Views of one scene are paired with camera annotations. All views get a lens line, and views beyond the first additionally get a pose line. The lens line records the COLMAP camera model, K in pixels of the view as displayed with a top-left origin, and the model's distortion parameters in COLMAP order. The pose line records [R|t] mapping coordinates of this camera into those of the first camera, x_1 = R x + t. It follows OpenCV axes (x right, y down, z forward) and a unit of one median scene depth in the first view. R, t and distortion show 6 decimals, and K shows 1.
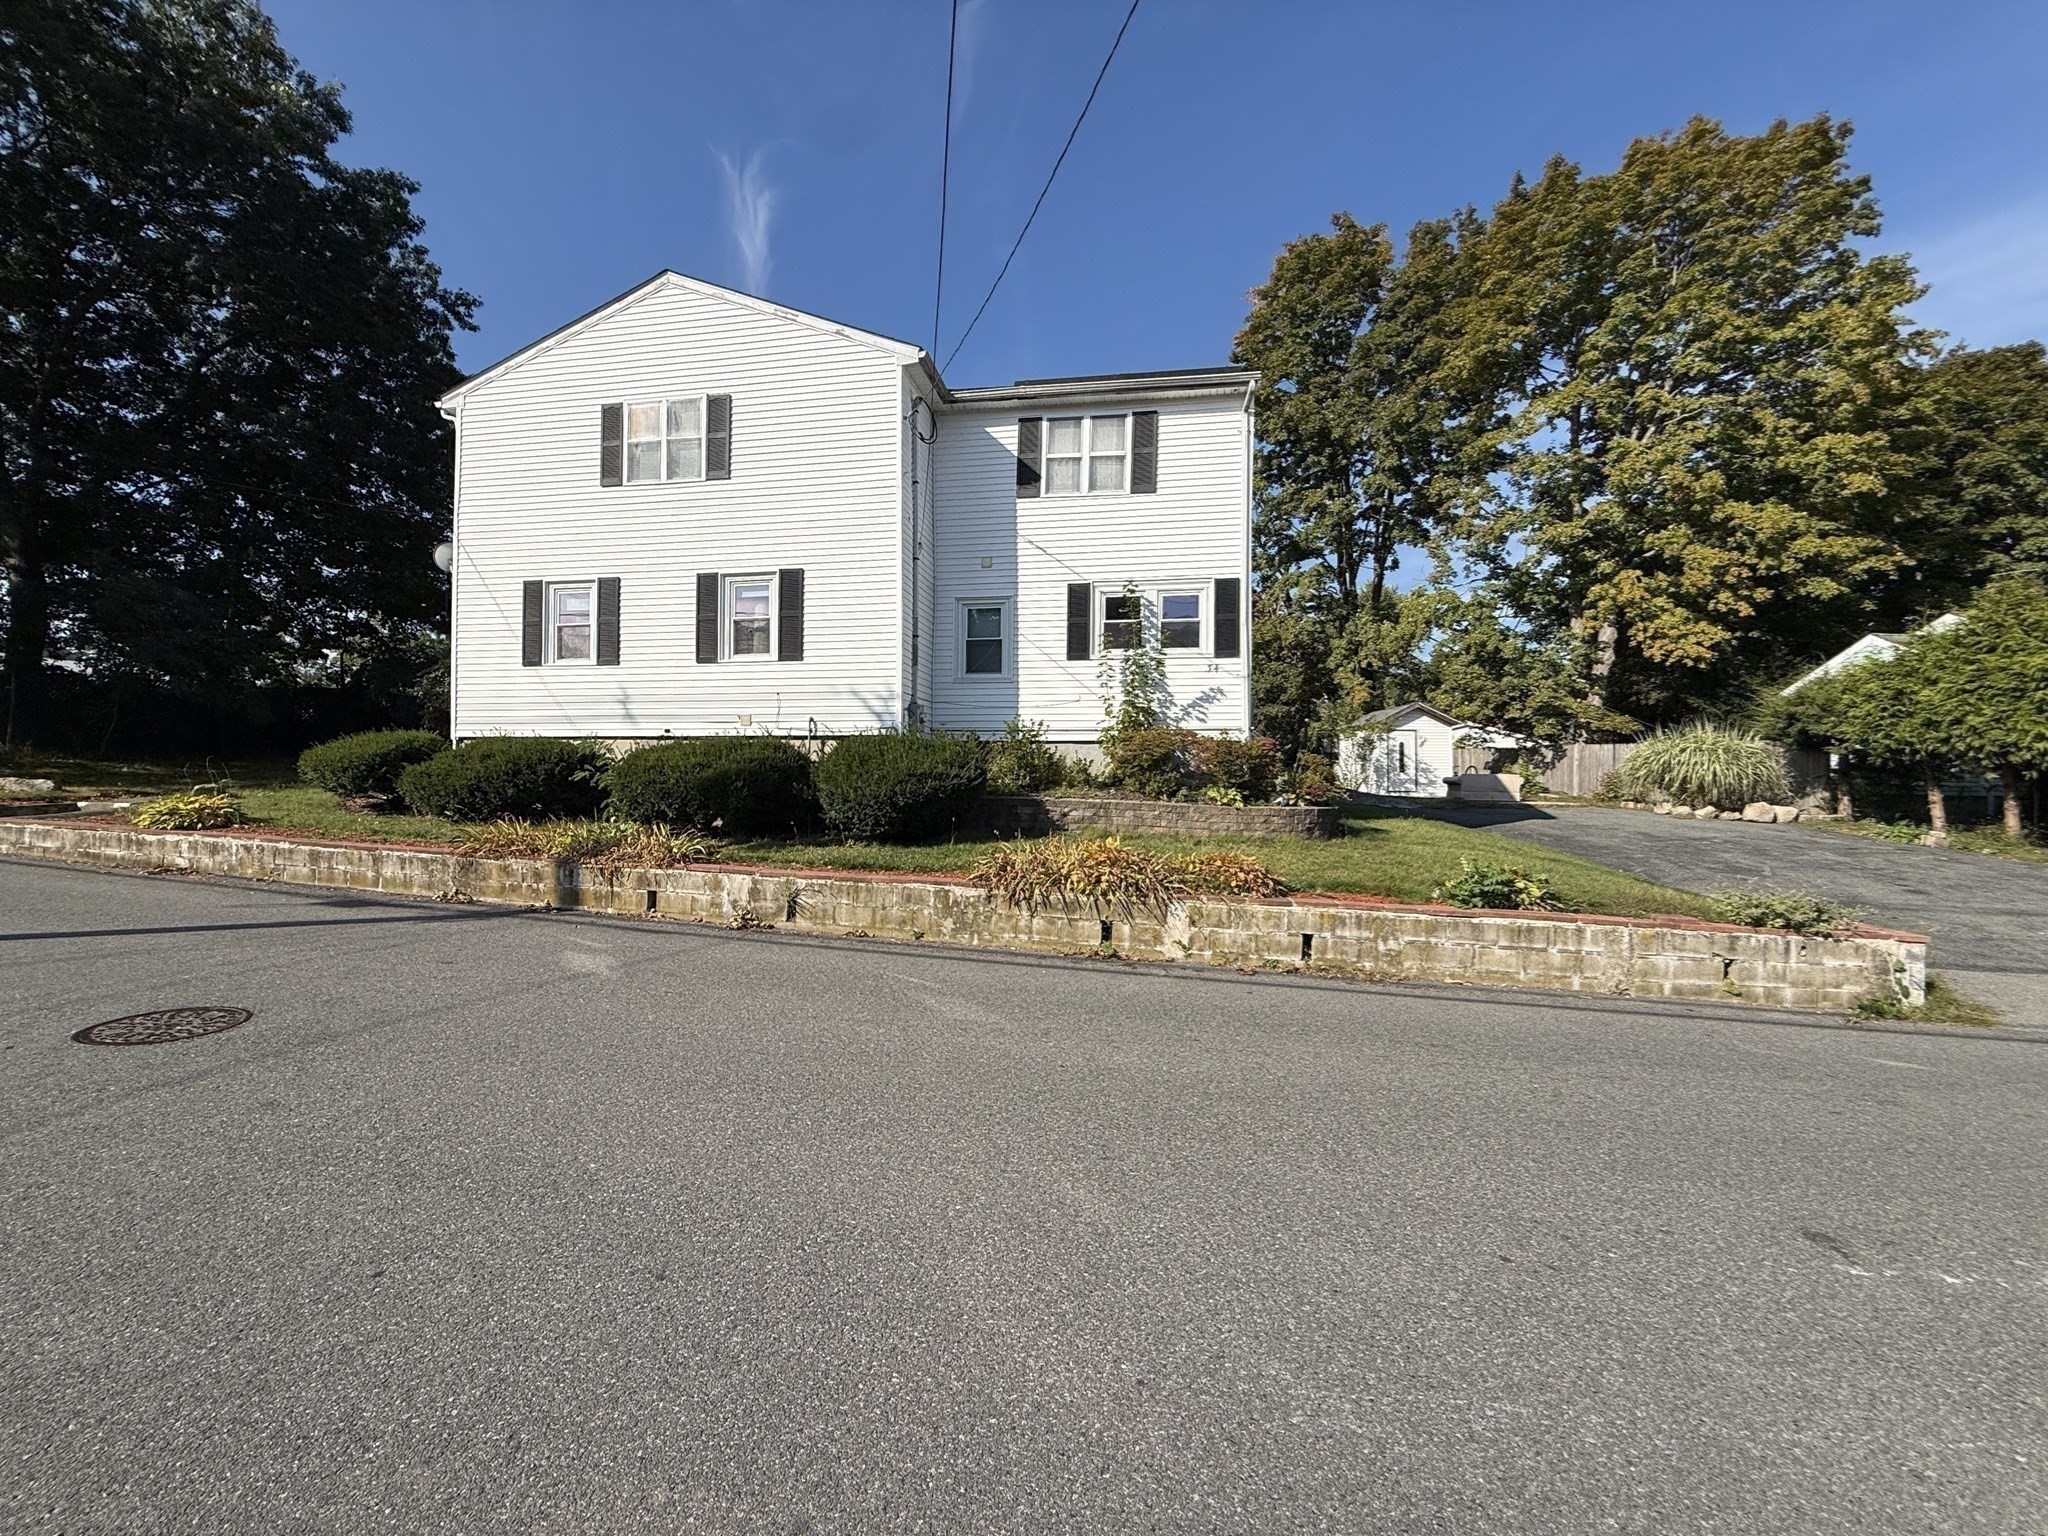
lens RADIAL K [[817.5, 0, 1022.0], [0, 817.5, 769.4], [0, 0, 1]] dist [0.000533, -0.000122]
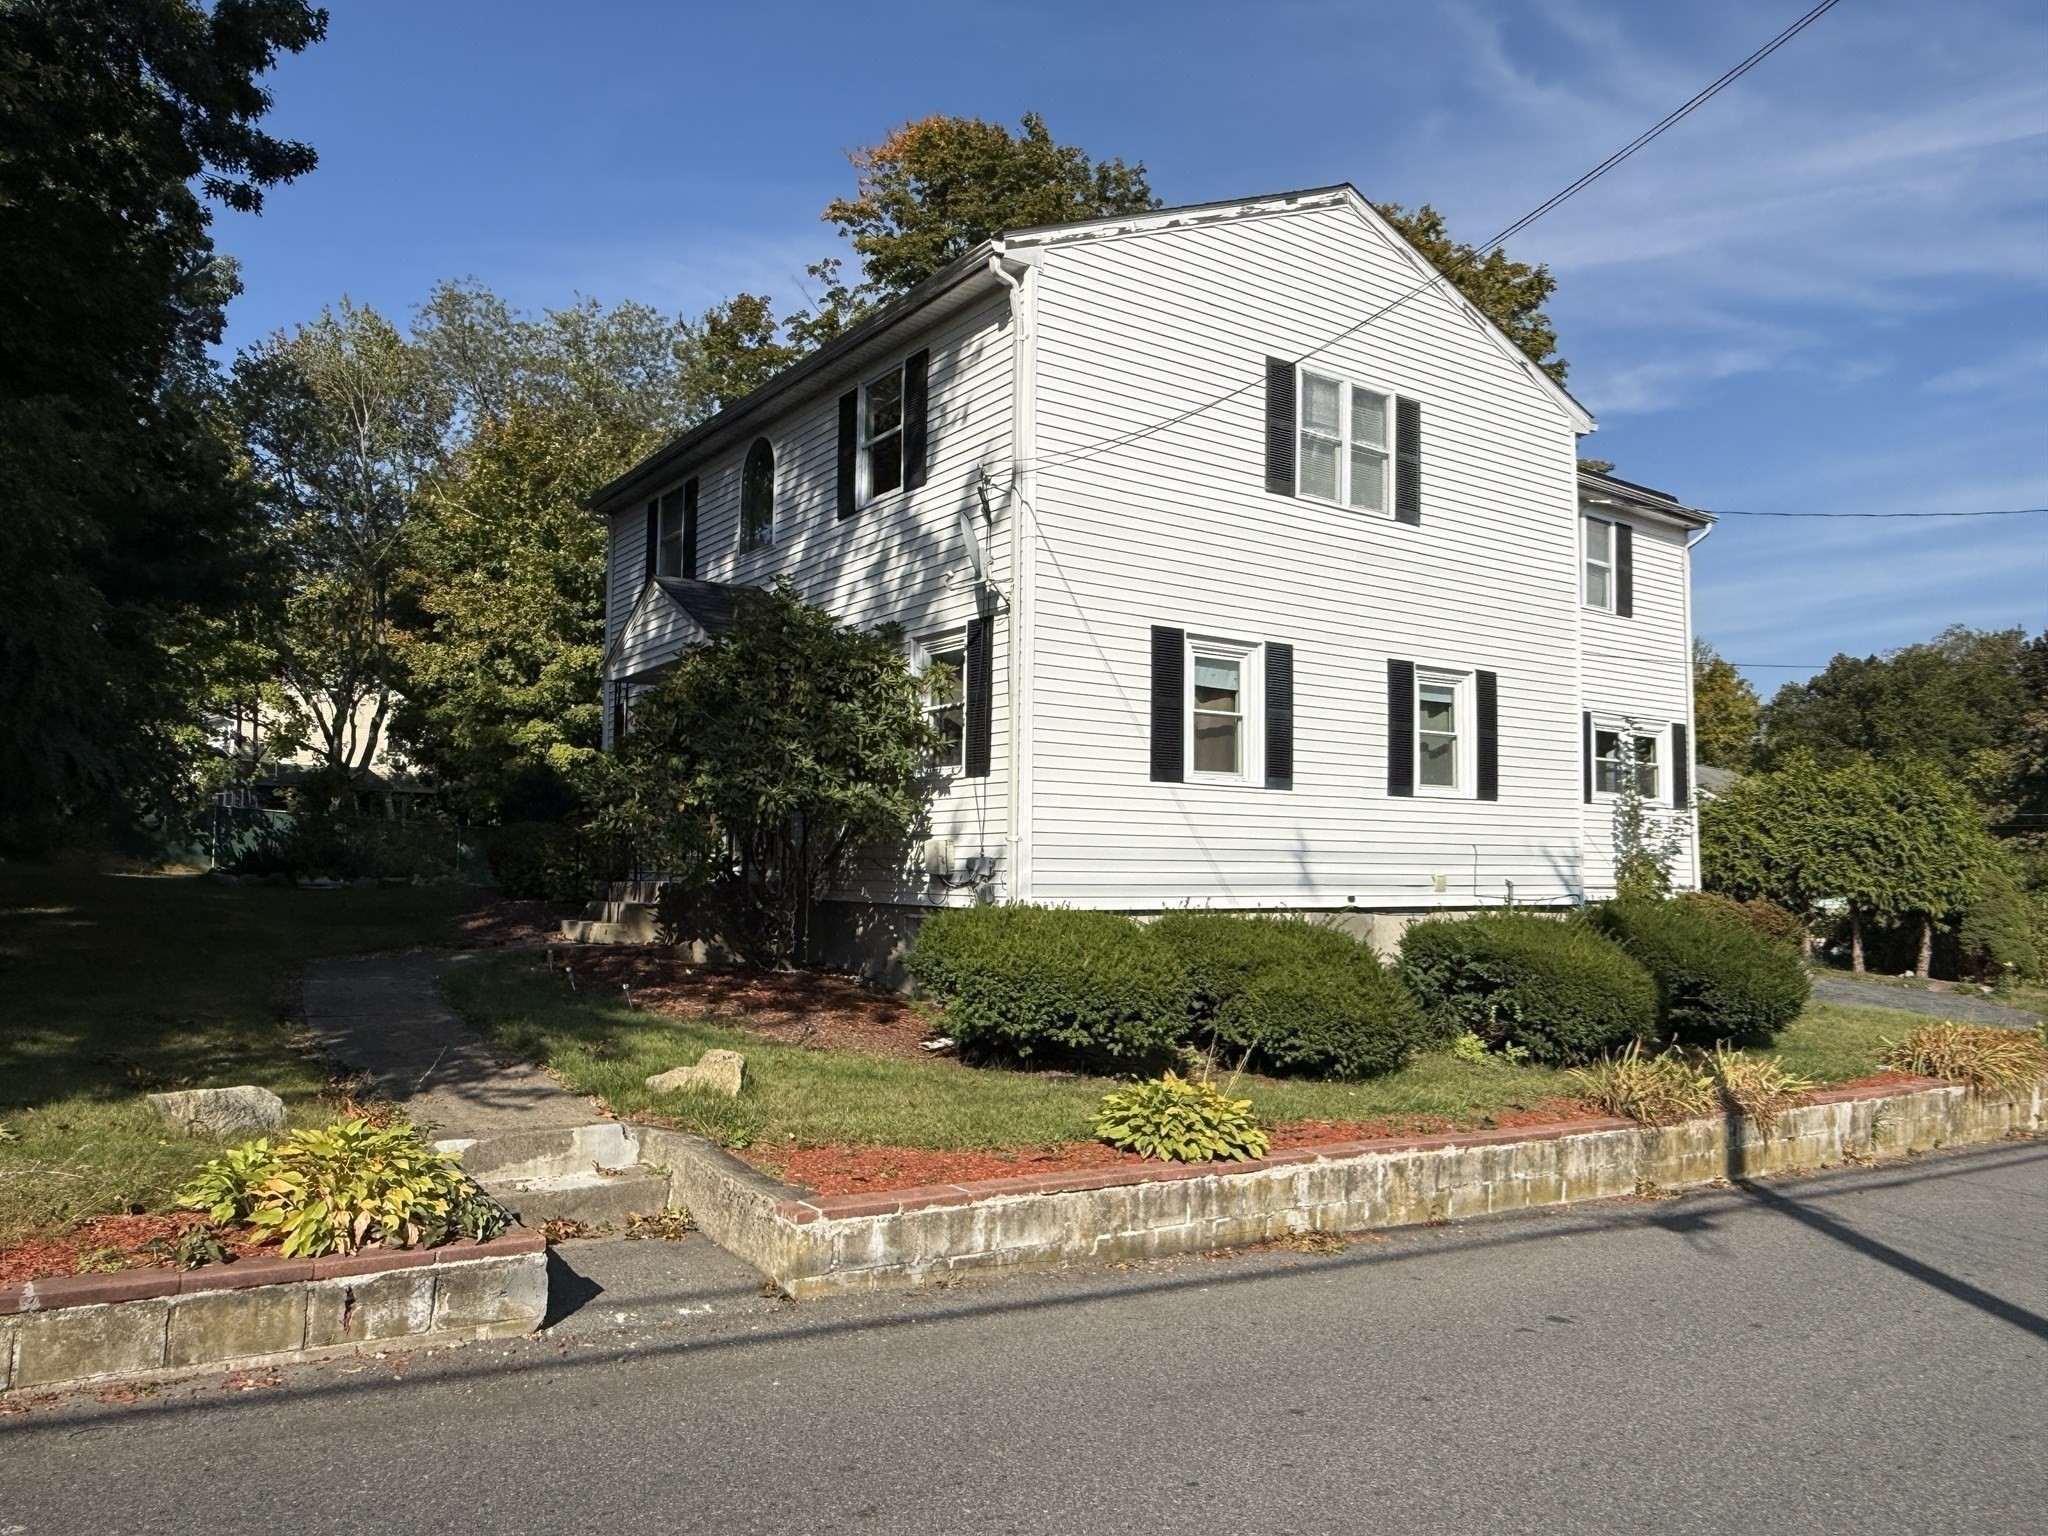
lens RADIAL K [[1417.4, 0, 1021.3], [0, 1417.4, 774.7], [0, 0, 1]] dist [-0.000154, -0.002202]
pose [[0.696152, 0.046759, 0.716370, -1.450811], [-0.014768, 0.998598, -0.050829, -0.086794], [-0.717742, 0.024805, 0.695867, 0.434537]]
